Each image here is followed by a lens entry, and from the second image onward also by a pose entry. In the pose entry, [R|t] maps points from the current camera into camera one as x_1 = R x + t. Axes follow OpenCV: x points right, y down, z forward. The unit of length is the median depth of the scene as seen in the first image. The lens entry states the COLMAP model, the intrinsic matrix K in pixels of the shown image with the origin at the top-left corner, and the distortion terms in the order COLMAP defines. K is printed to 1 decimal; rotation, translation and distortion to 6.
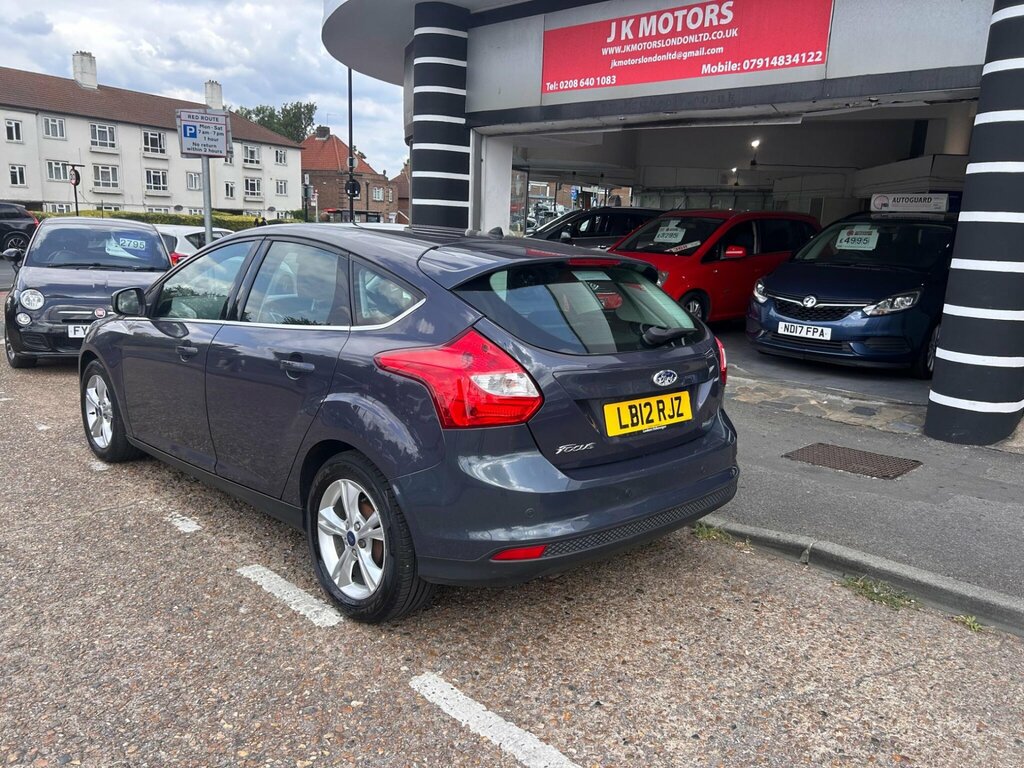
lens RADIAL K [[765.1, 0, 511.1], [0, 765.1, 381.8], [0, 0, 1]] dist [0.009242, -0.004569]
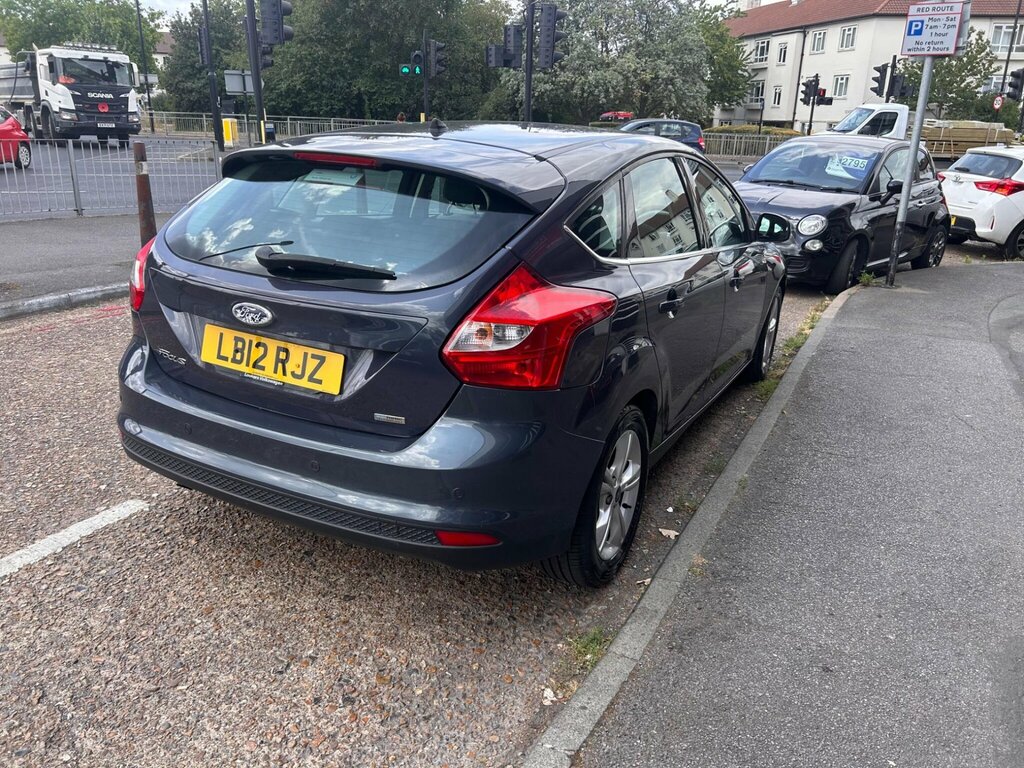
lens RADIAL K [[765.1, 0, 512.3], [0, 765.1, 387.7], [0, 0, 1]] dist [0.009242, -0.004569]
pose [[0.318543, 0.285470, -0.903901, 0.926181], [-0.200368, 0.952305, 0.230146, -0.151027], [0.926490, 0.107801, 0.360549, 0.917789]]
